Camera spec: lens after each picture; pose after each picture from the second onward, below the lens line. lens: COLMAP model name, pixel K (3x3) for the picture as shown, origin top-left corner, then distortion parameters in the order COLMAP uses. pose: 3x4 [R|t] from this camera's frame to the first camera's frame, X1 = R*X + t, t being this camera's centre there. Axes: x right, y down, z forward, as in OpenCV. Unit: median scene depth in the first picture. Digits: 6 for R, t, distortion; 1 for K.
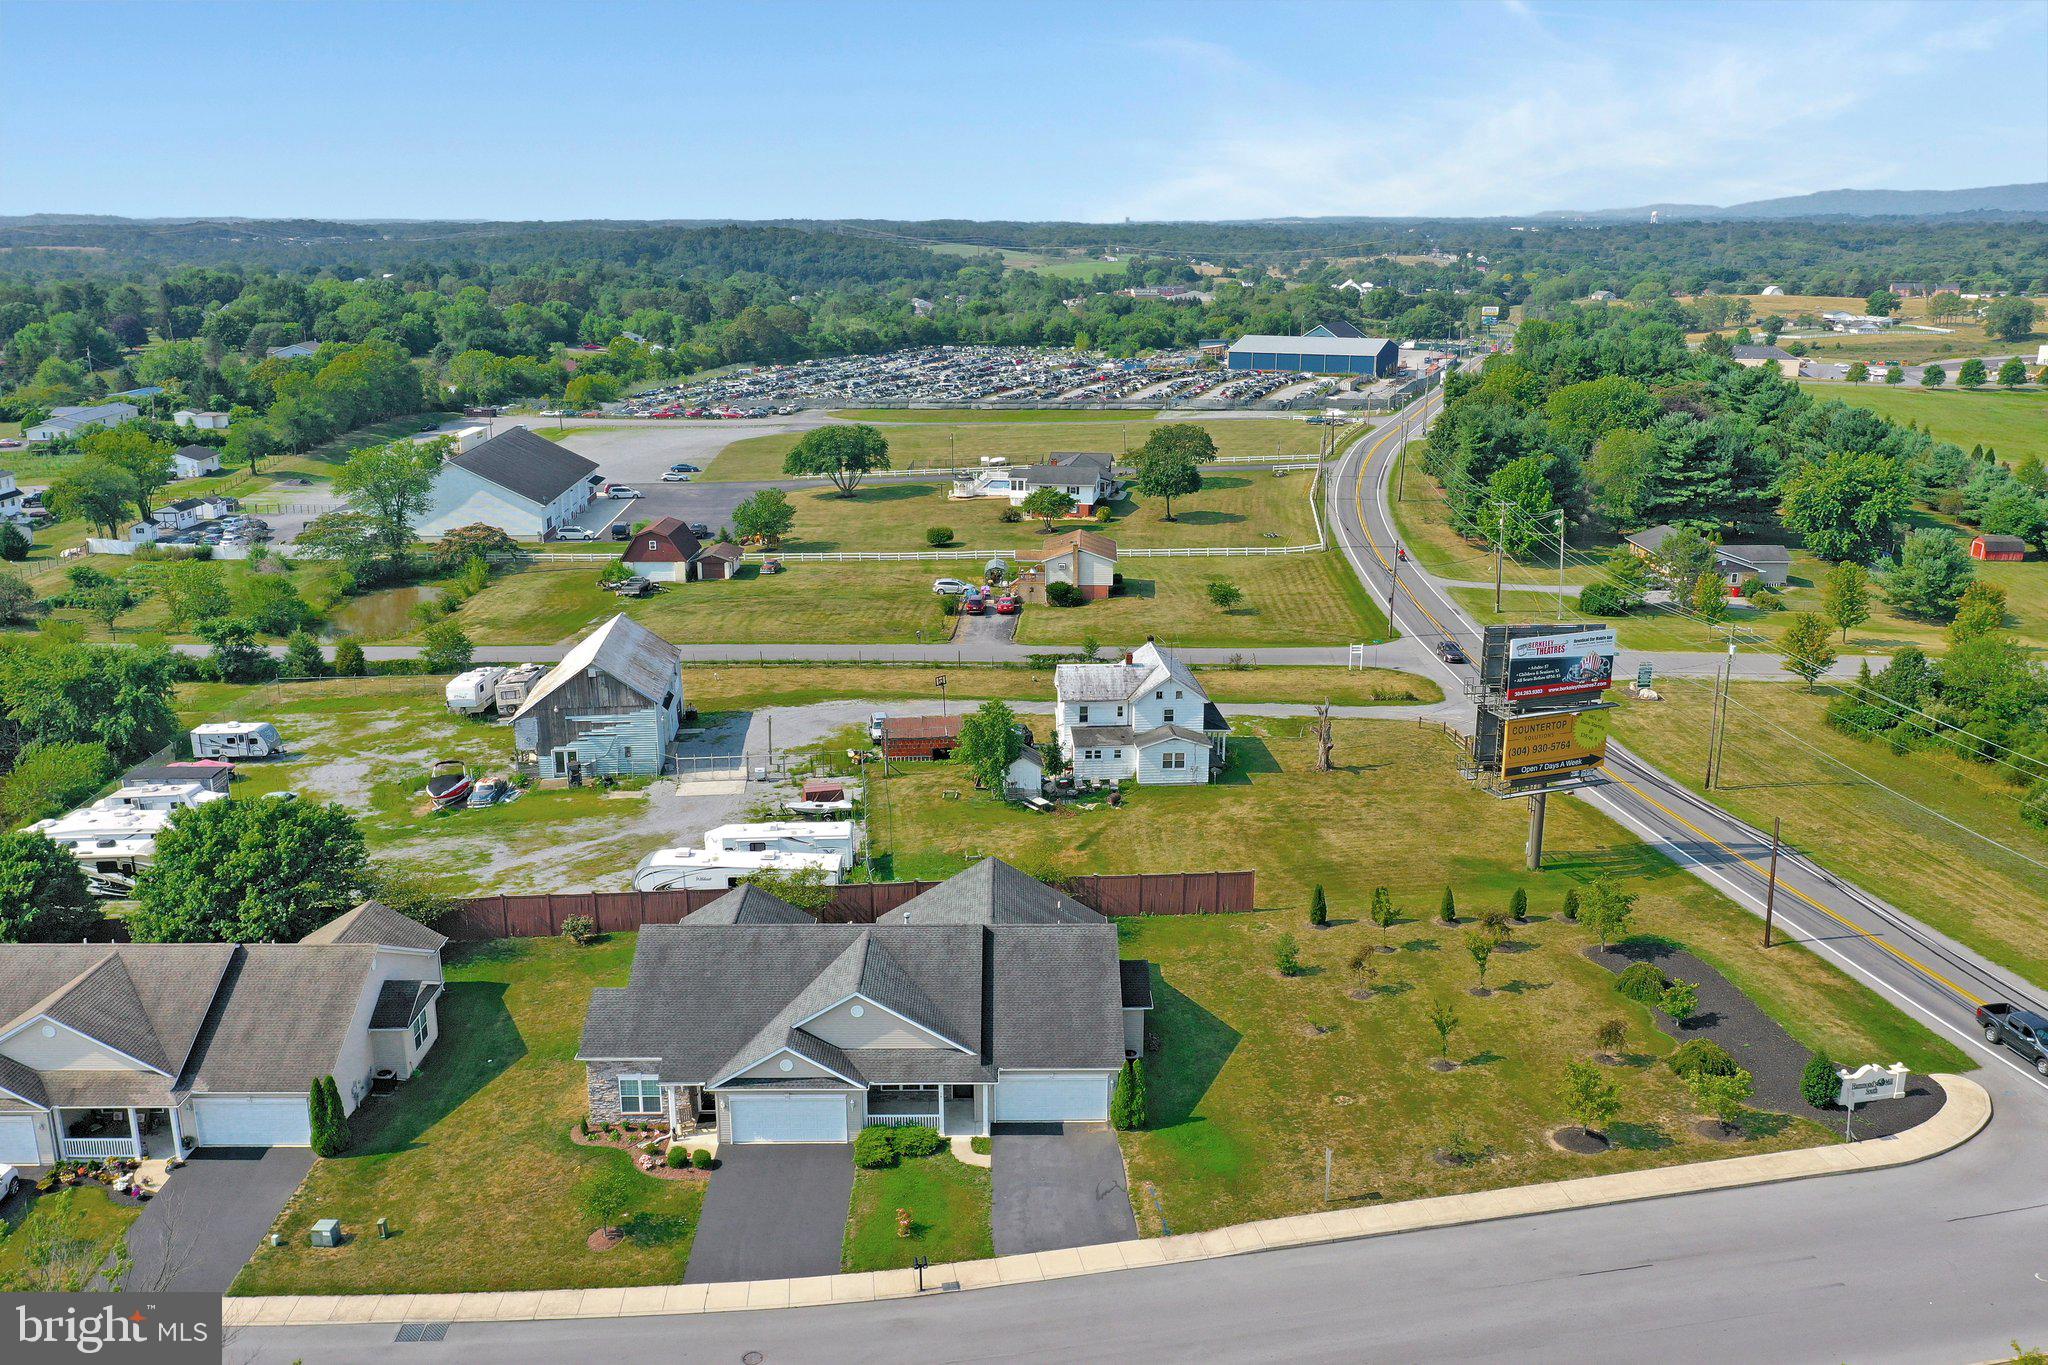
lens RADIAL K [[1662.1, 0, 1028.2], [0, 1662.1, 682.2], [0, 0, 1]] dist [0.004518, -0.002282]
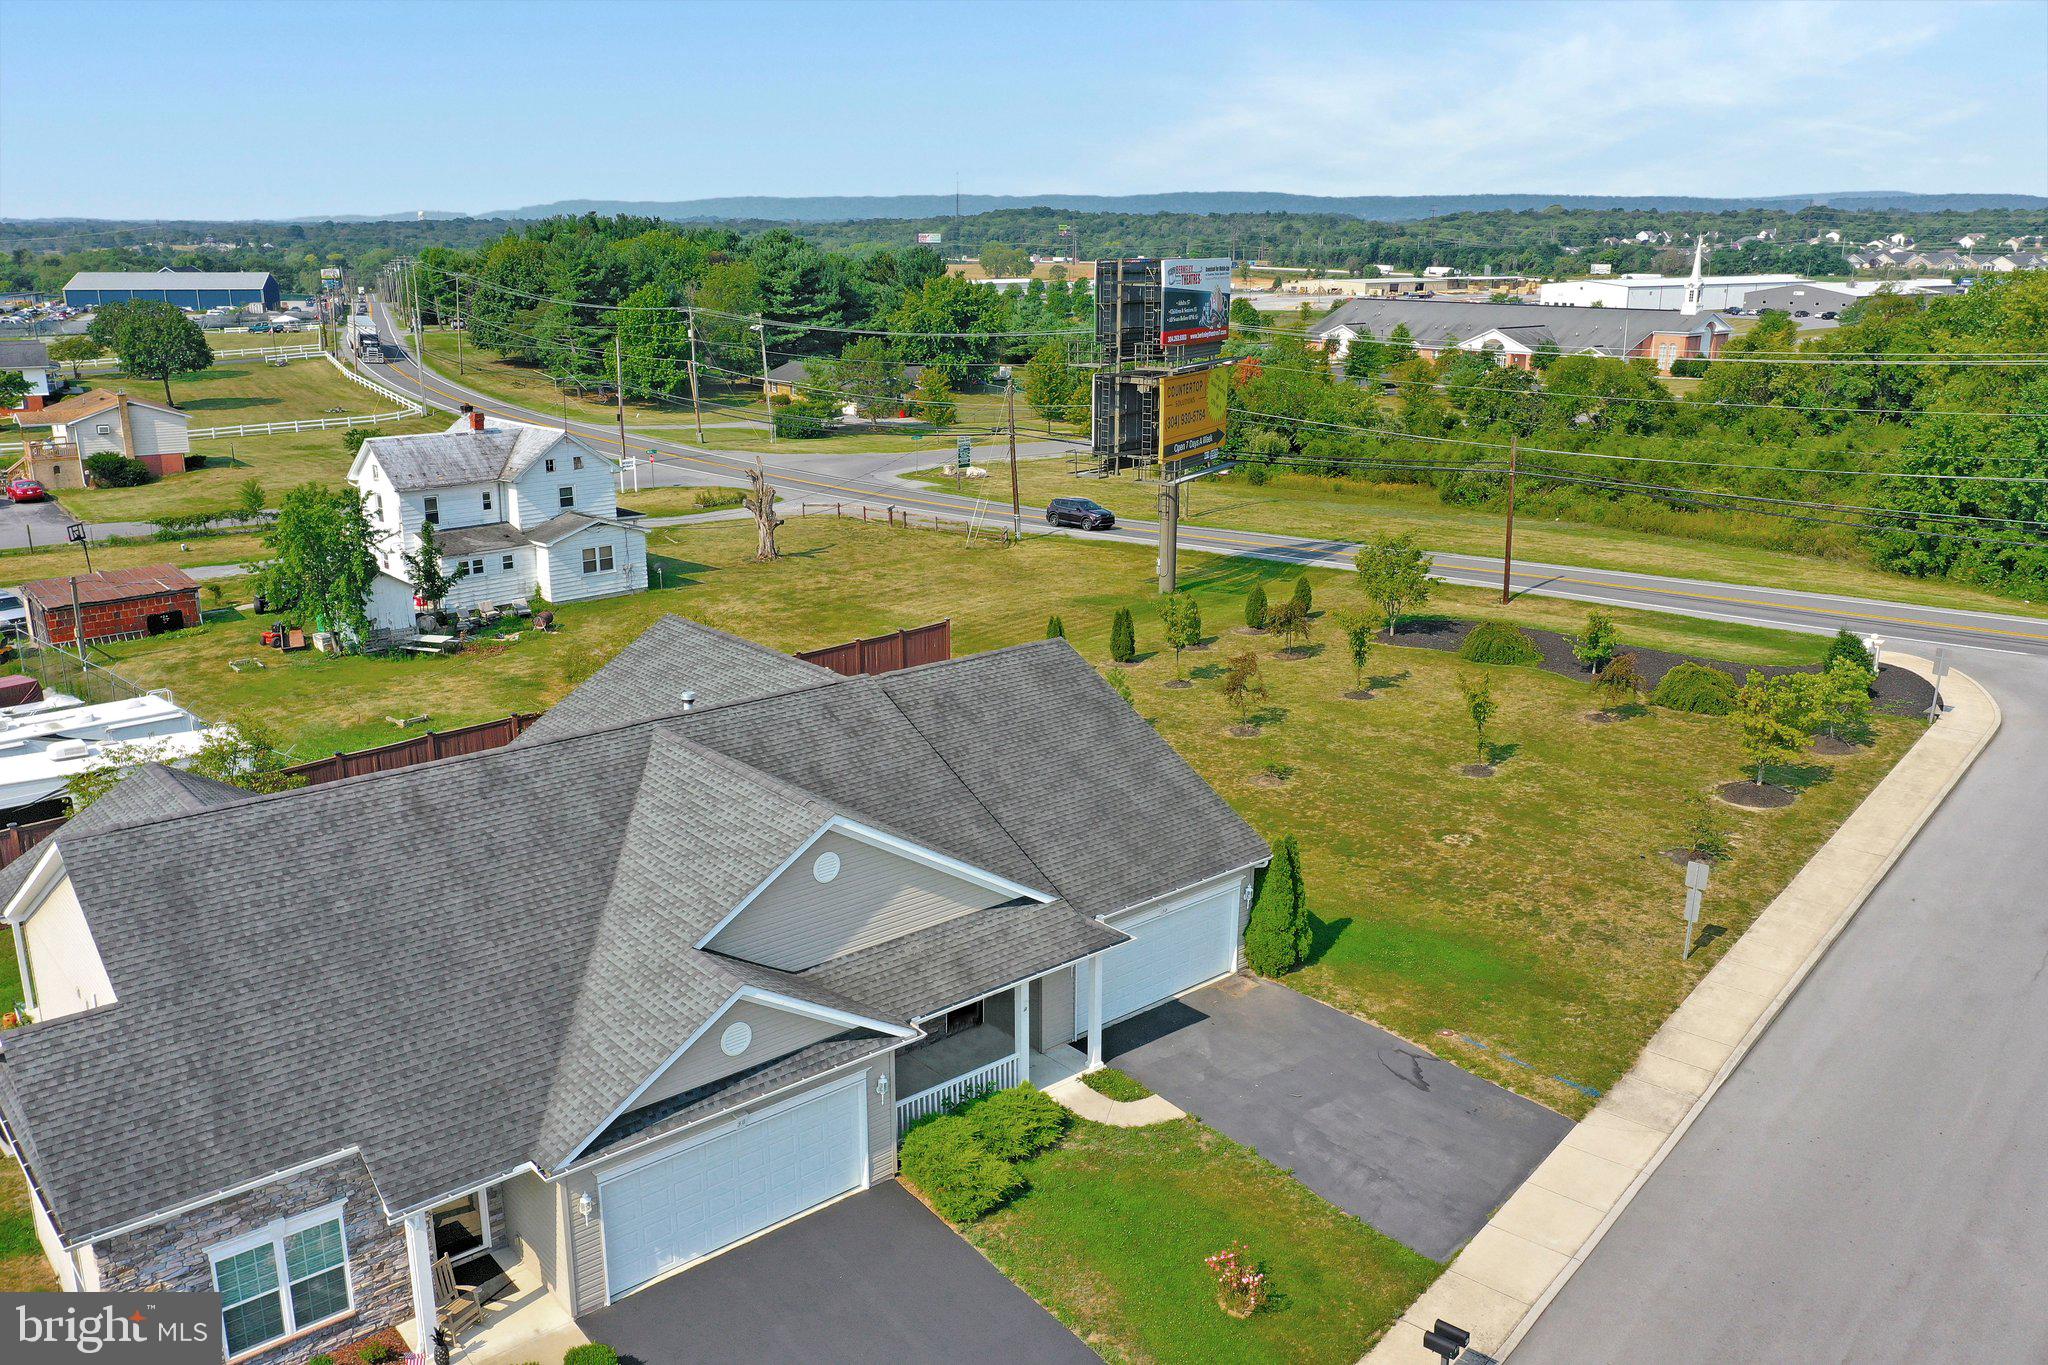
lens RADIAL K [[1621.6, 0, 1028.7], [0, 1621.6, 688.6], [0, 0, 1]] dist [0.006907, -0.001782]
pose [[0.764822, -0.171404, 0.621022, -0.179766], [0.168409, 0.983632, 0.064081, 0.081640], [-0.621841, 0.055575, 0.781169, 0.389073]]
